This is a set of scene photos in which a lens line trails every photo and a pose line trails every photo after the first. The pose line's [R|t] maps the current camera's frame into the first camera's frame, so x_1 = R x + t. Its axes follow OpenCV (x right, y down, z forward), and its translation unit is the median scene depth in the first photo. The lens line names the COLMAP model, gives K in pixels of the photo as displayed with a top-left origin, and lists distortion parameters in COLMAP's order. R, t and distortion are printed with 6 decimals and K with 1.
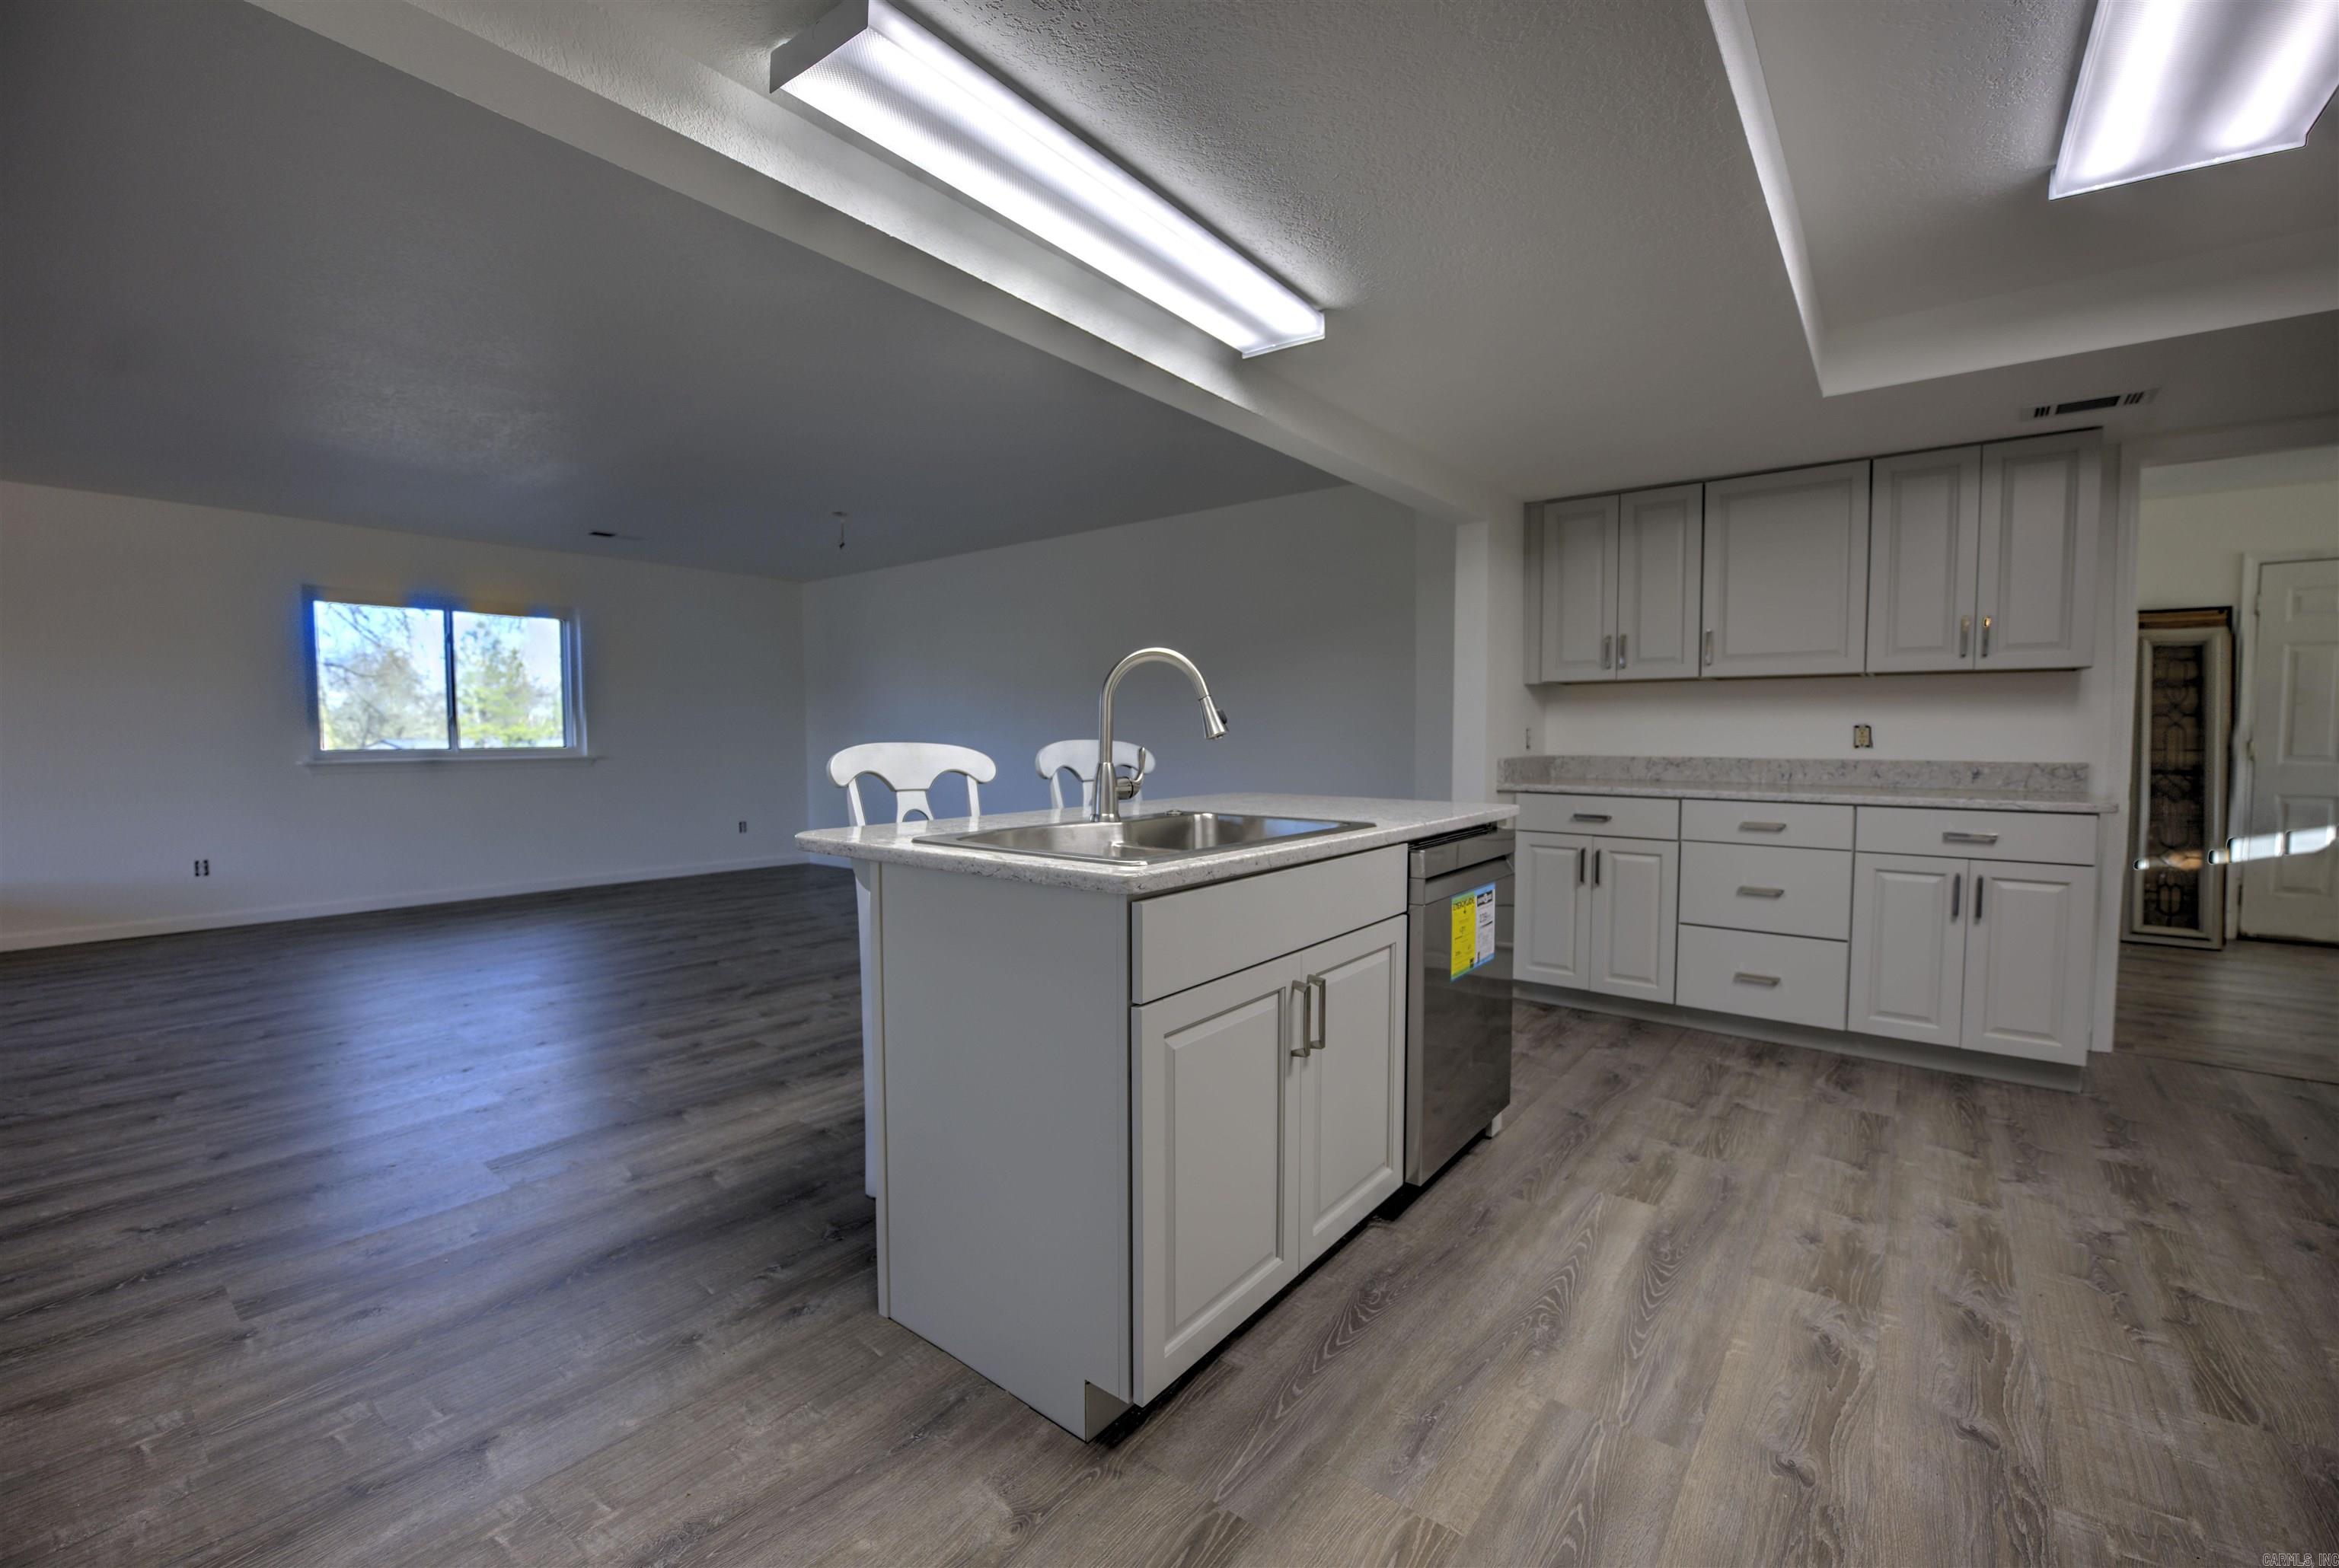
lens RADIAL K [[957.4, 0, 1162.6], [0, 957.4, 771.0], [0, 0, 1]] dist [-0.031977, -0.000401]
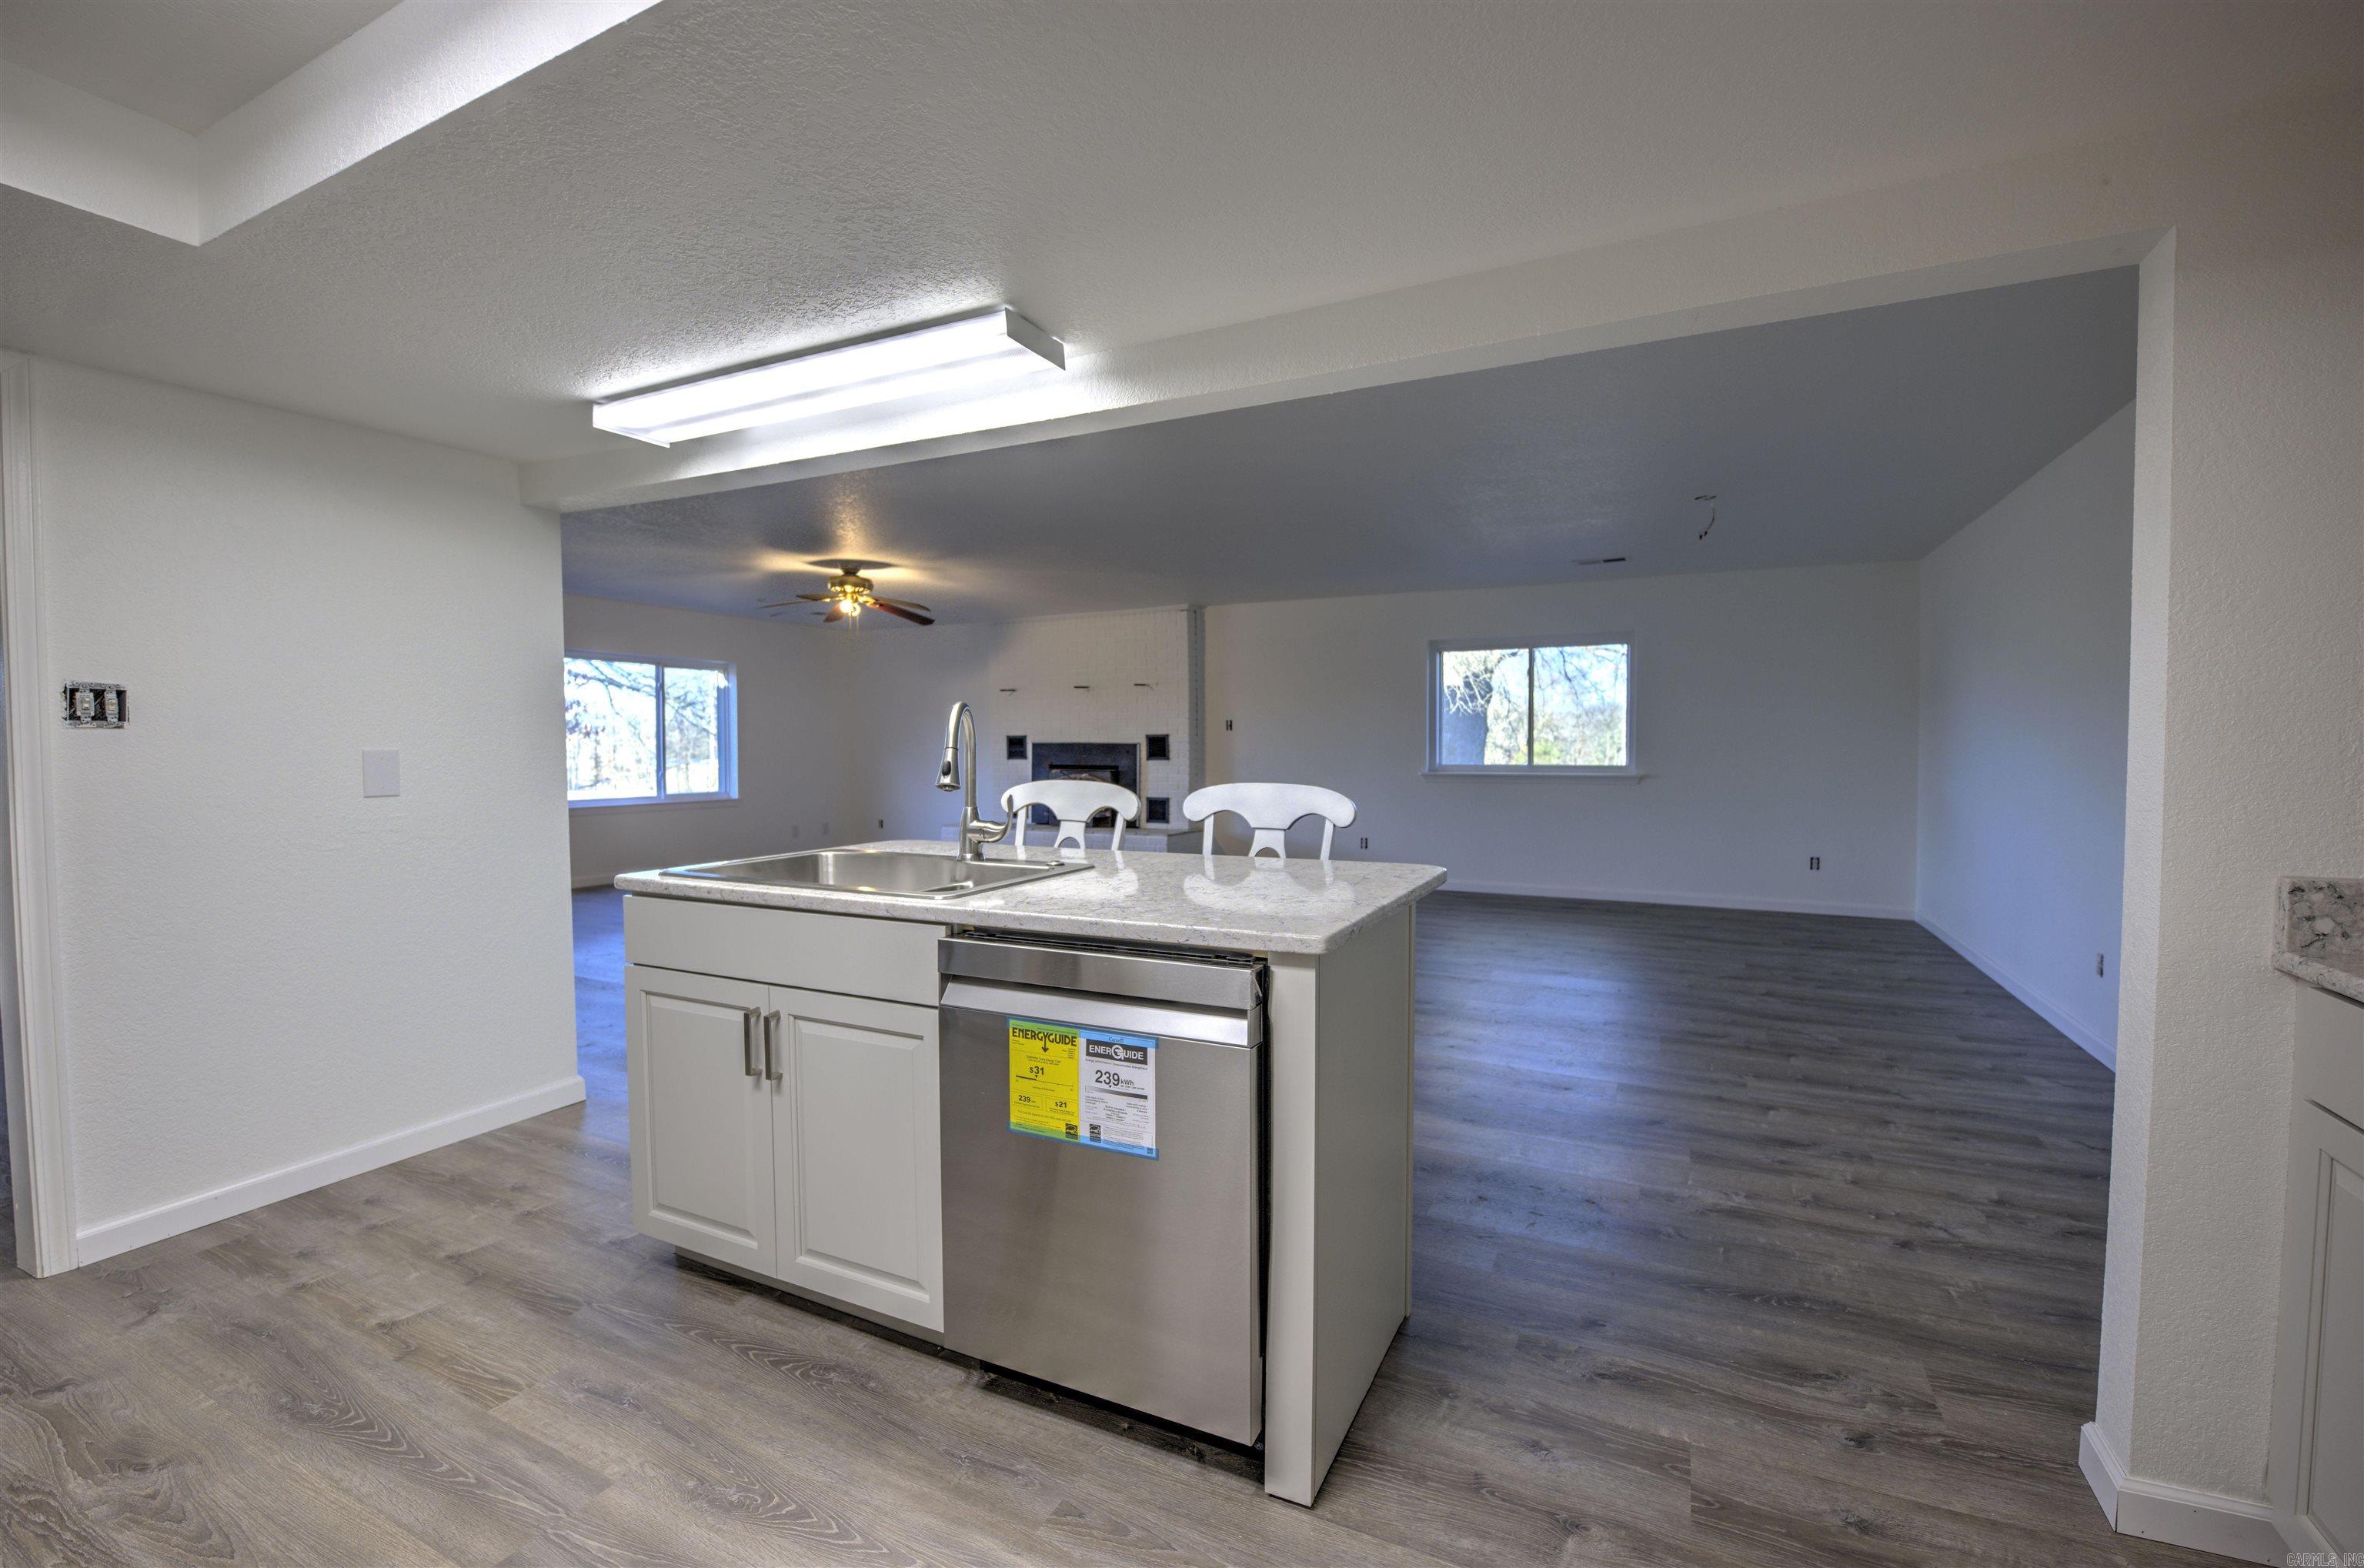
lens RADIAL K [[975.9, 0, 1182.0], [0, 975.9, 784.0], [0, 0, 1]] dist [-0.043375, 0.008973]
pose [[0.224276, 0.033264, -0.973958, 0.755098], [-0.022572, 0.999326, 0.028933, -0.057044], [0.974264, 0.015495, 0.224876, 0.680456]]
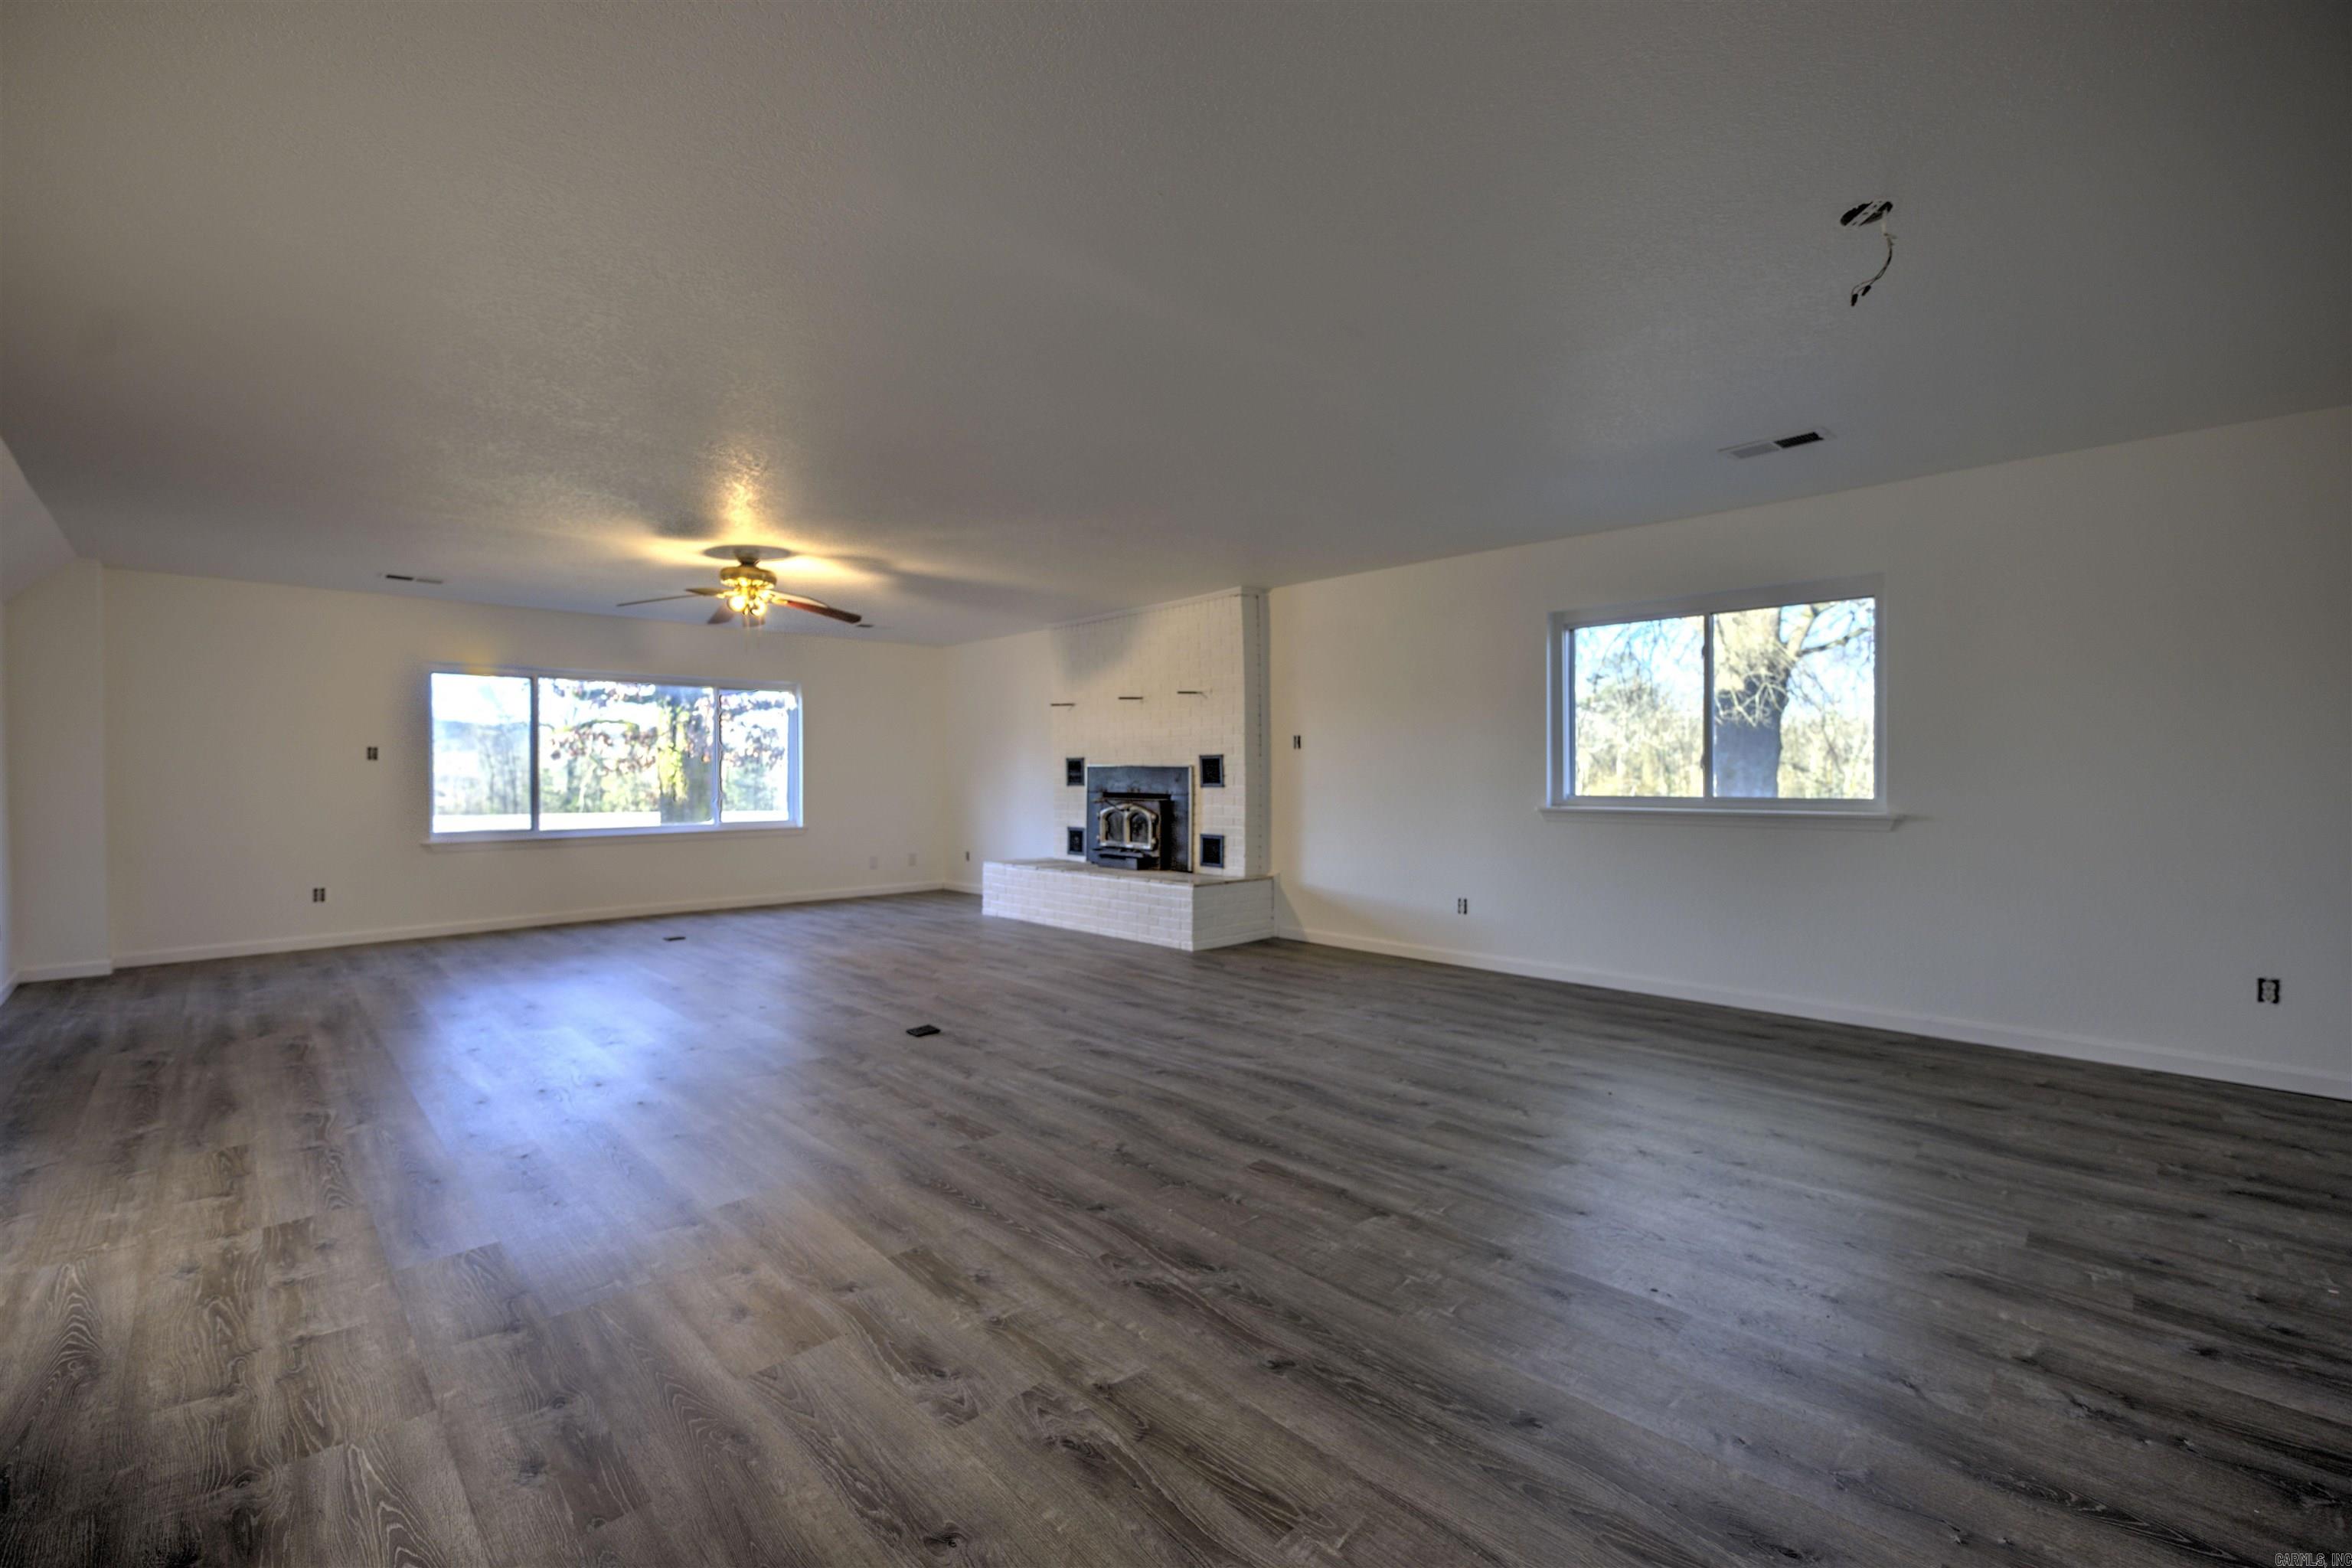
lens RADIAL K [[971.0, 0, 1176.0], [0, 971.0, 784.0], [0, 0, 1]] dist [-0.043375, 0.008973]
pose [[-0.124687, 0.006549, -0.992175, 0.132242], [-0.023632, 0.999675, 0.009569, -0.071028], [0.991915, 0.024640, -0.124491, 1.514151]]
